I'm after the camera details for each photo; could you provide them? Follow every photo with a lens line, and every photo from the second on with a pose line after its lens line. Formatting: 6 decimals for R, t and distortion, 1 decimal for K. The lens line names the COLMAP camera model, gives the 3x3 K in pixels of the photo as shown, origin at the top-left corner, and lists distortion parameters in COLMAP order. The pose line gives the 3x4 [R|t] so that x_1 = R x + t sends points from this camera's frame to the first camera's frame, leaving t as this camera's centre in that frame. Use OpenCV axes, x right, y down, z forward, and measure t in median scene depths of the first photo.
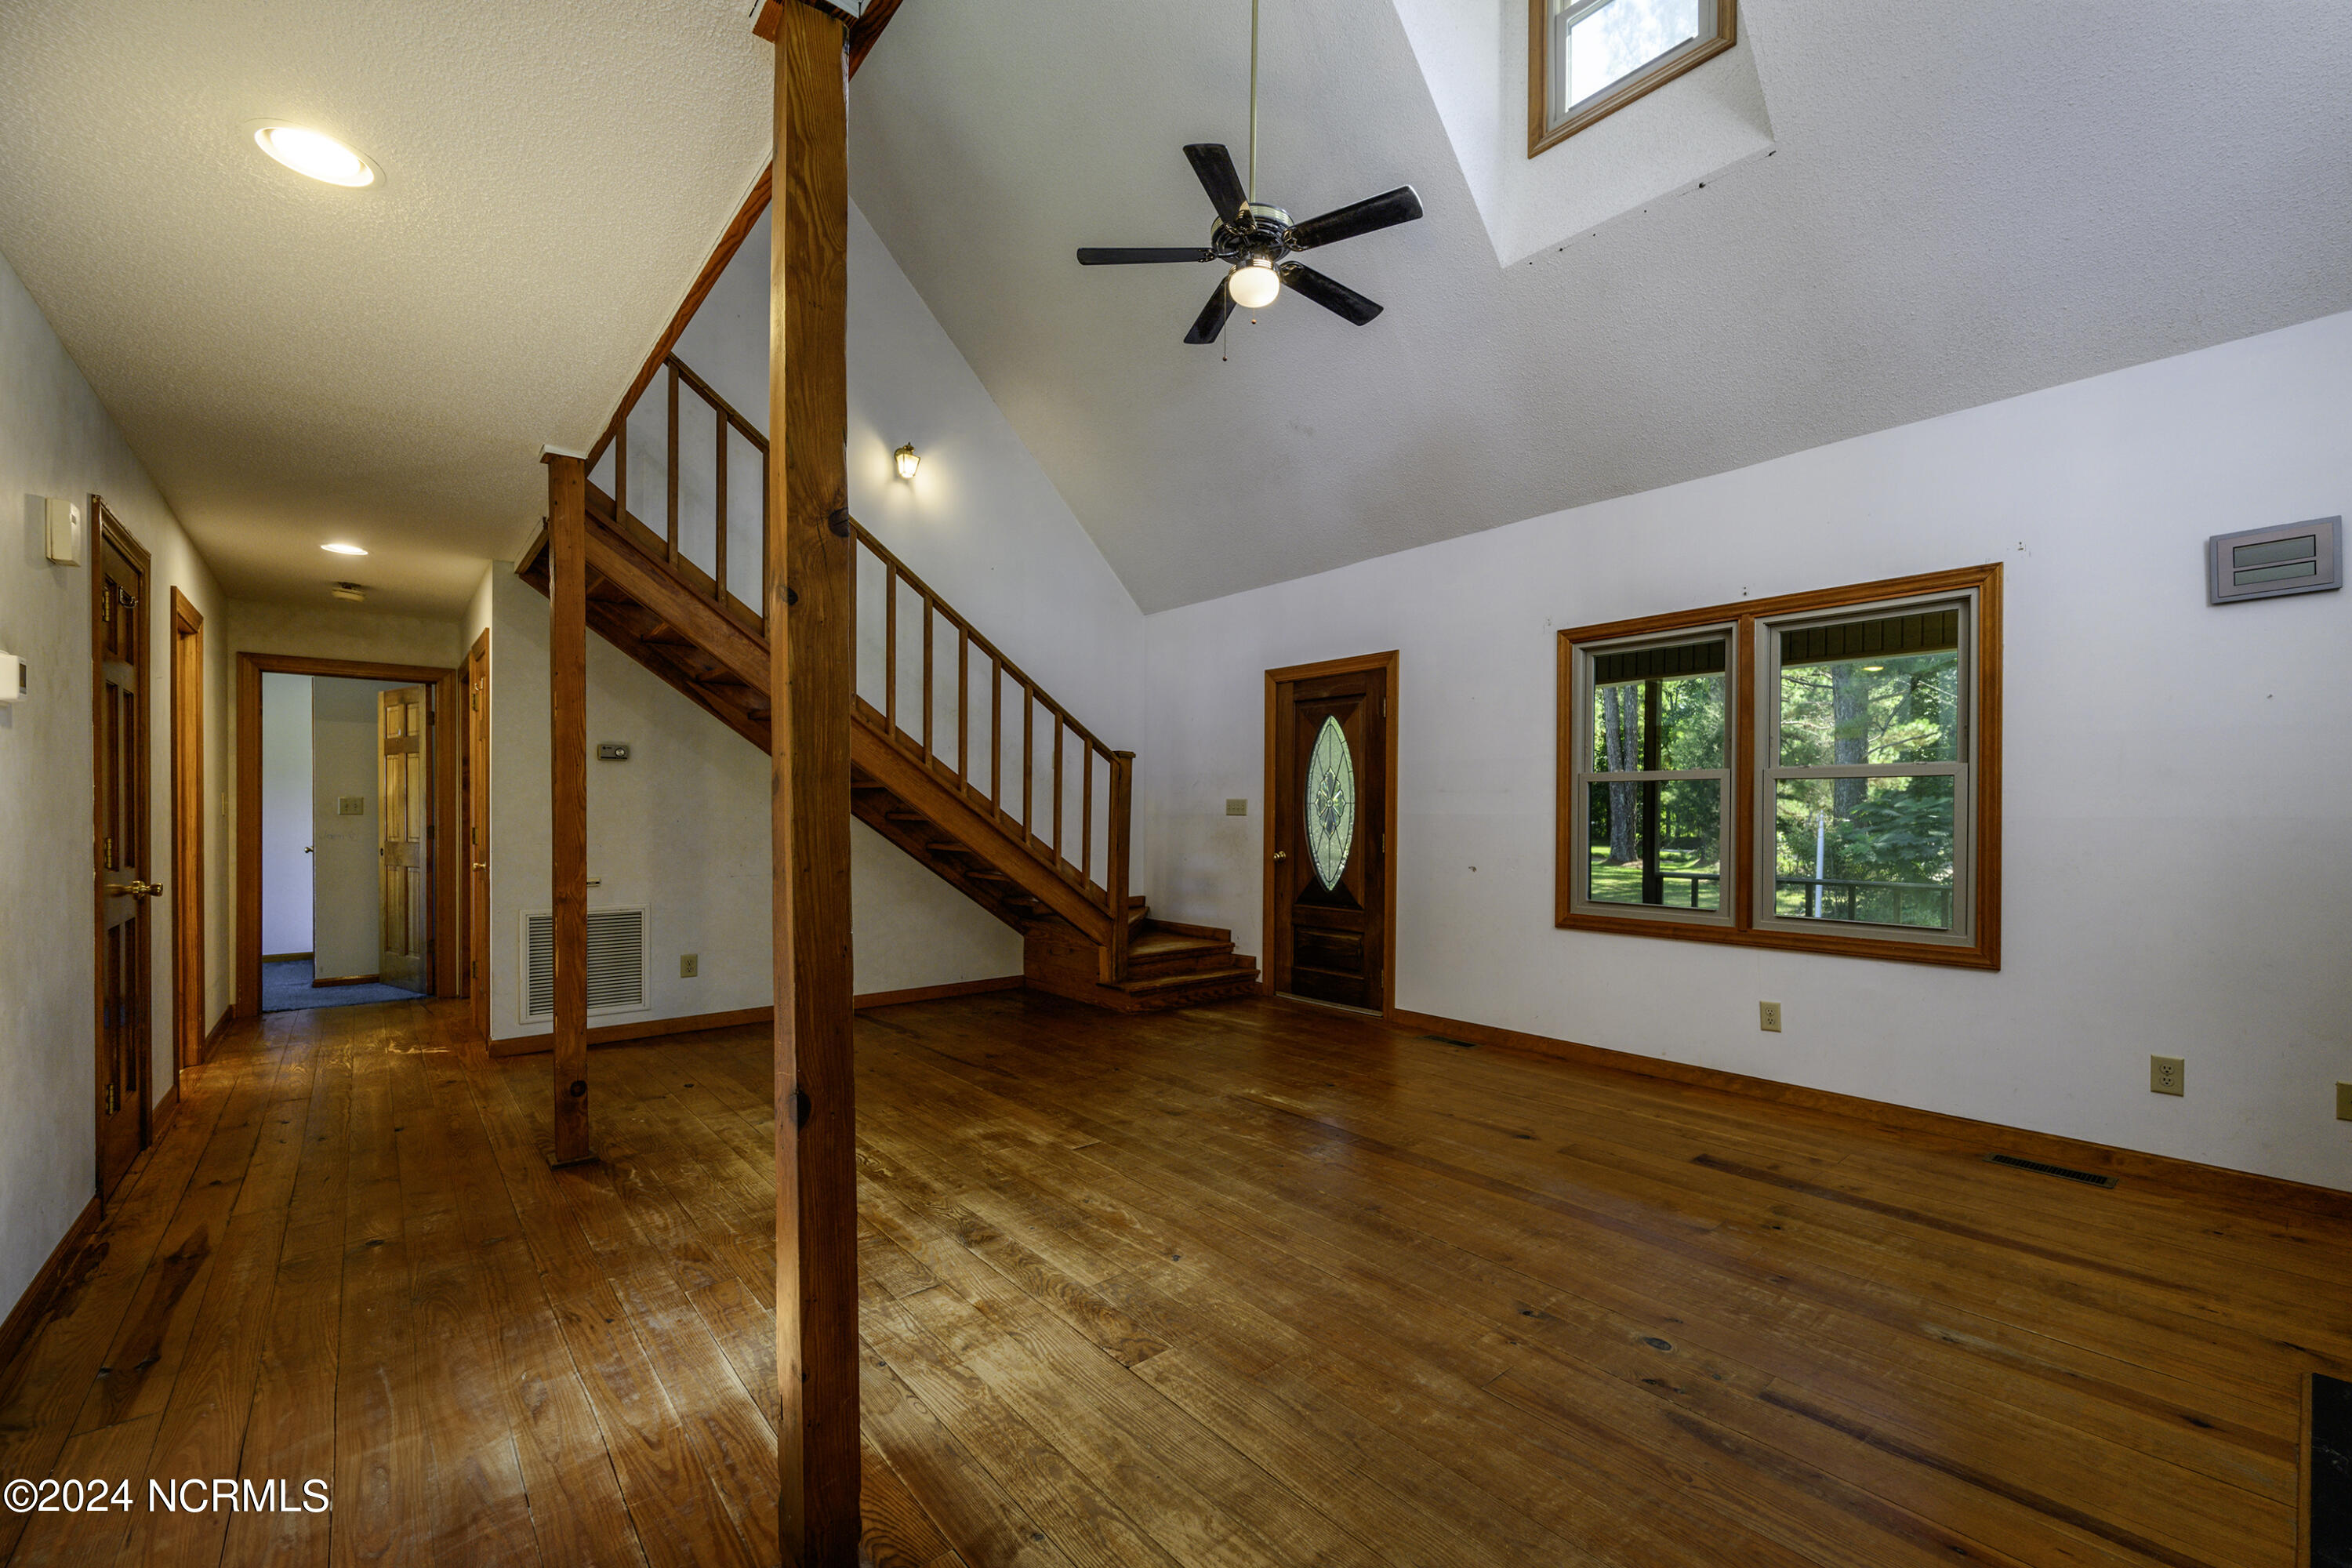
lens RADIAL K [[925.3, 0, 1179.5], [0, 925.3, 810.5], [0, 0, 1]] dist [-0.000673, -0.000059]
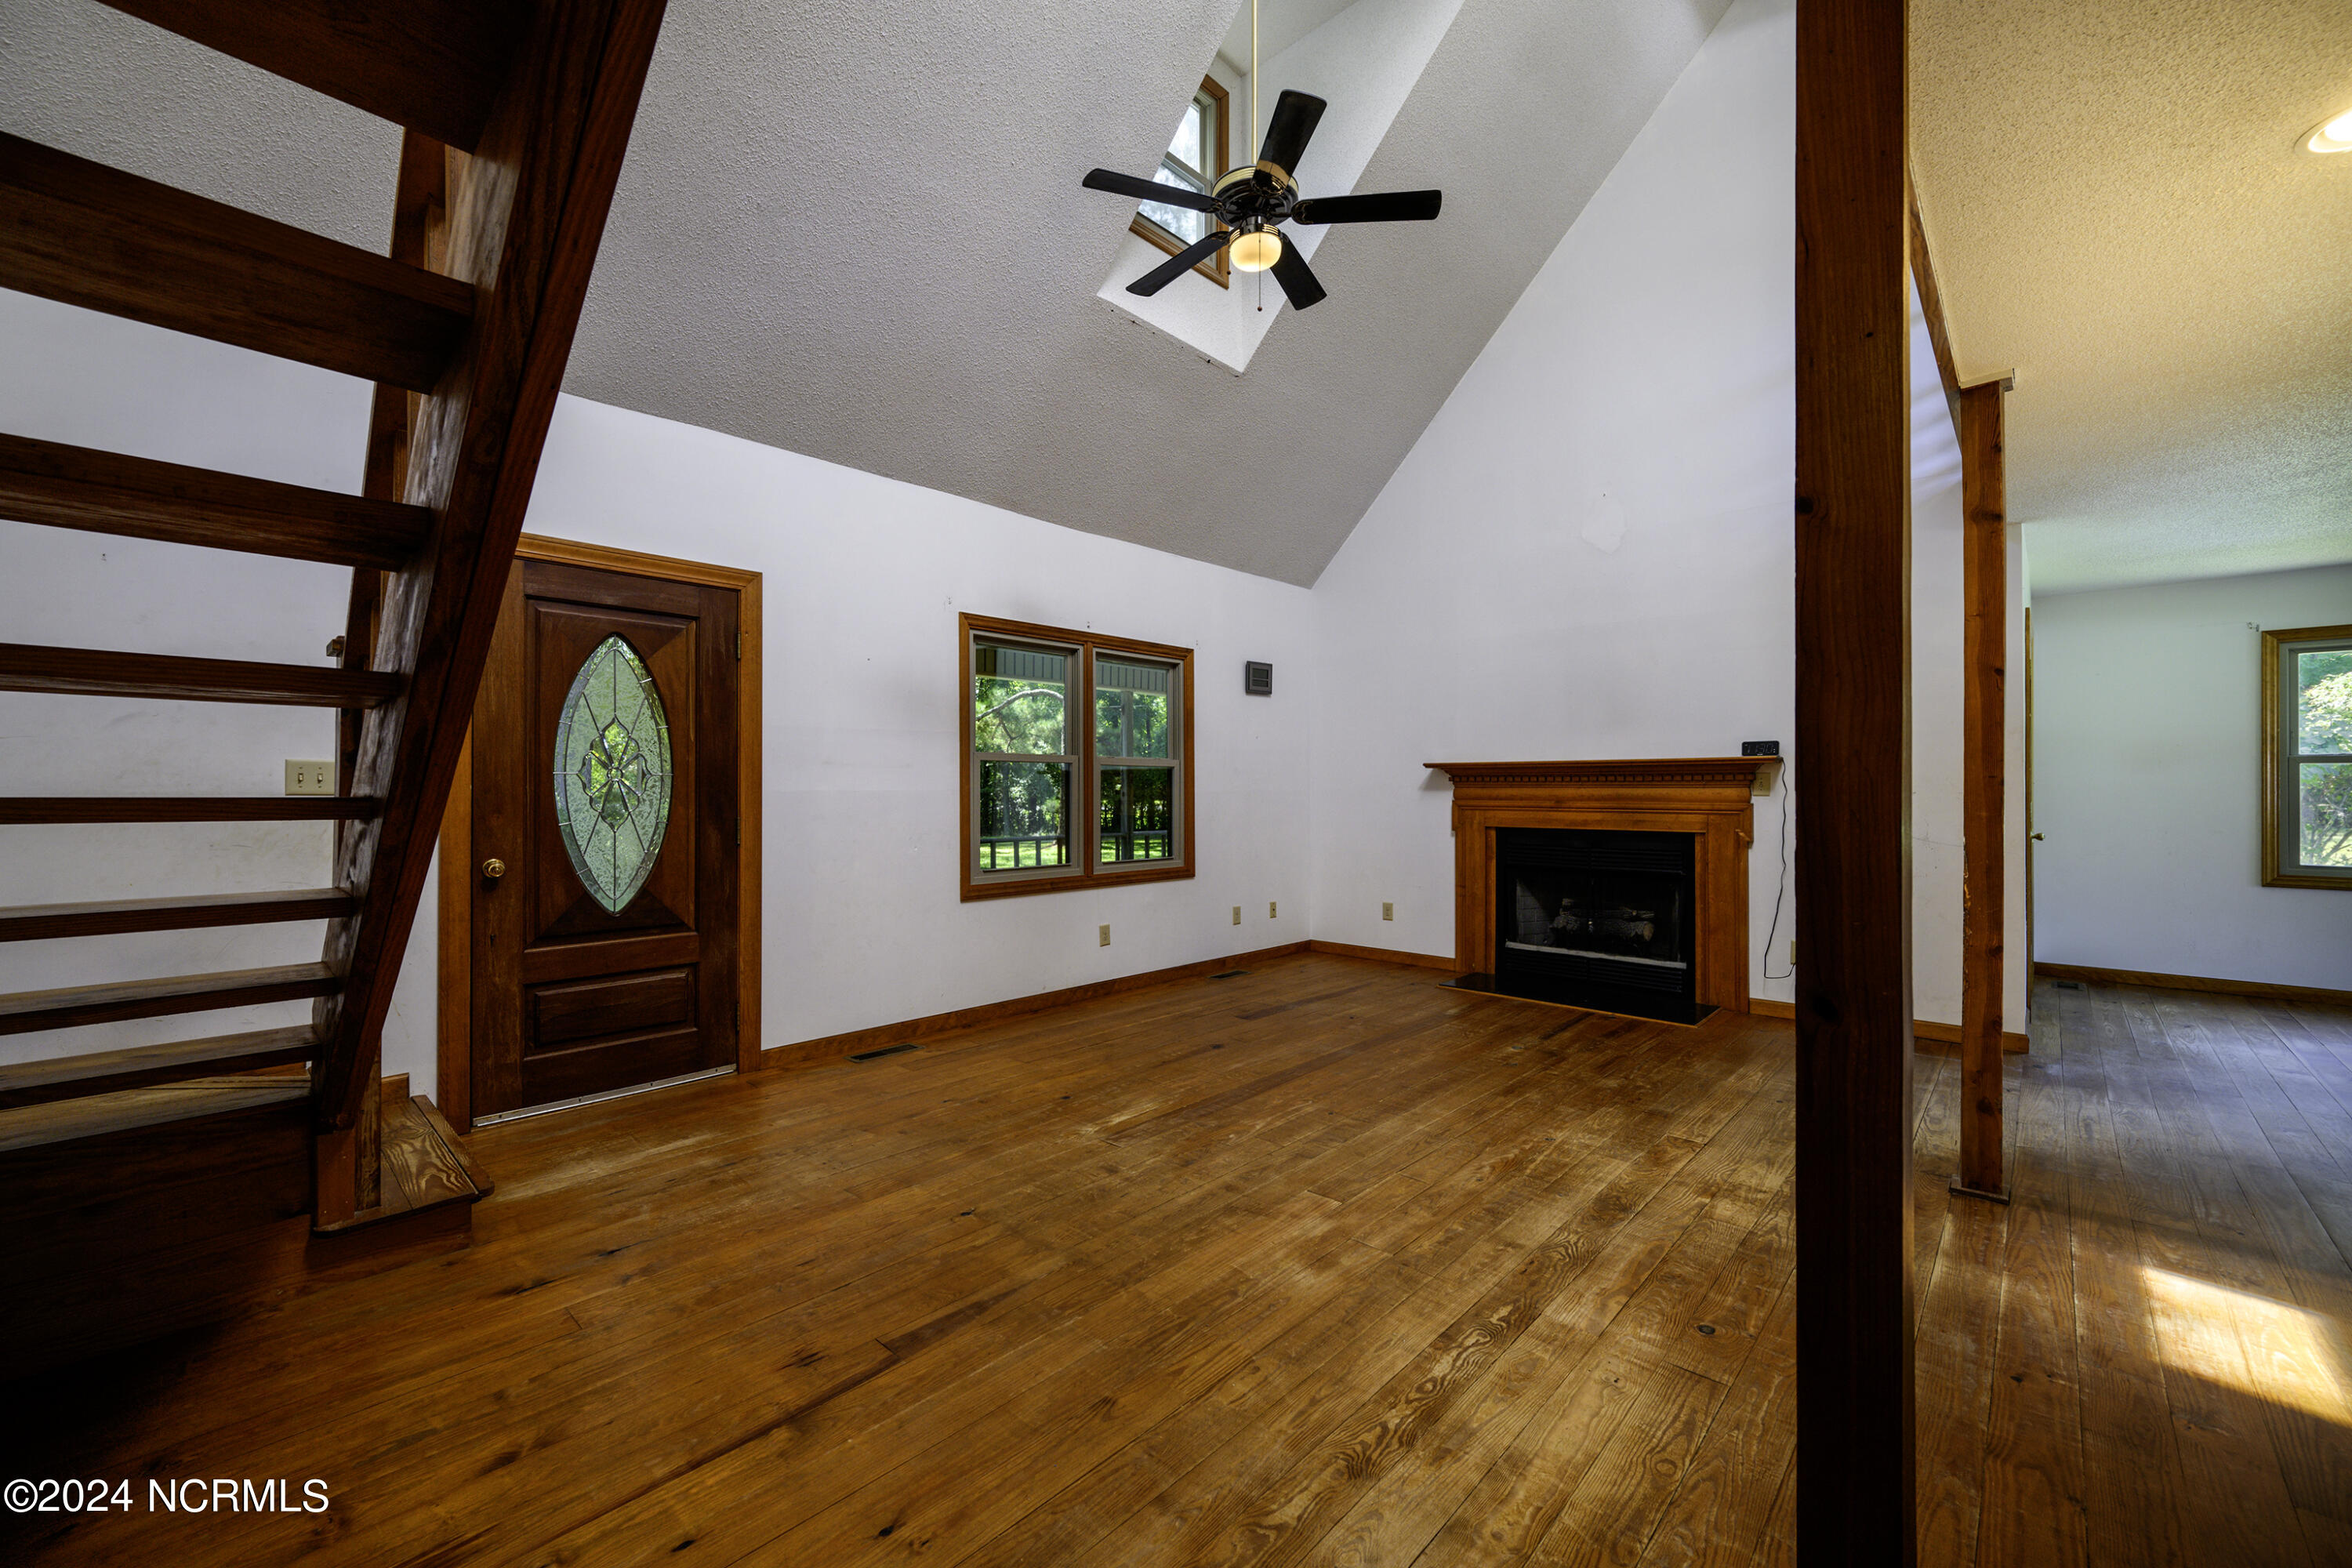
lens RADIAL K [[938.6, 0, 1176.0], [0, 938.6, 784.0], [0, 0, 1]] dist [0.000534, 0.000091]
pose [[-0.103817, 0.002218, 0.994594, -0.882482], [-0.003375, 0.999991, -0.002582, -0.002365], [-0.994591, -0.003625, -0.103809, 1.172529]]
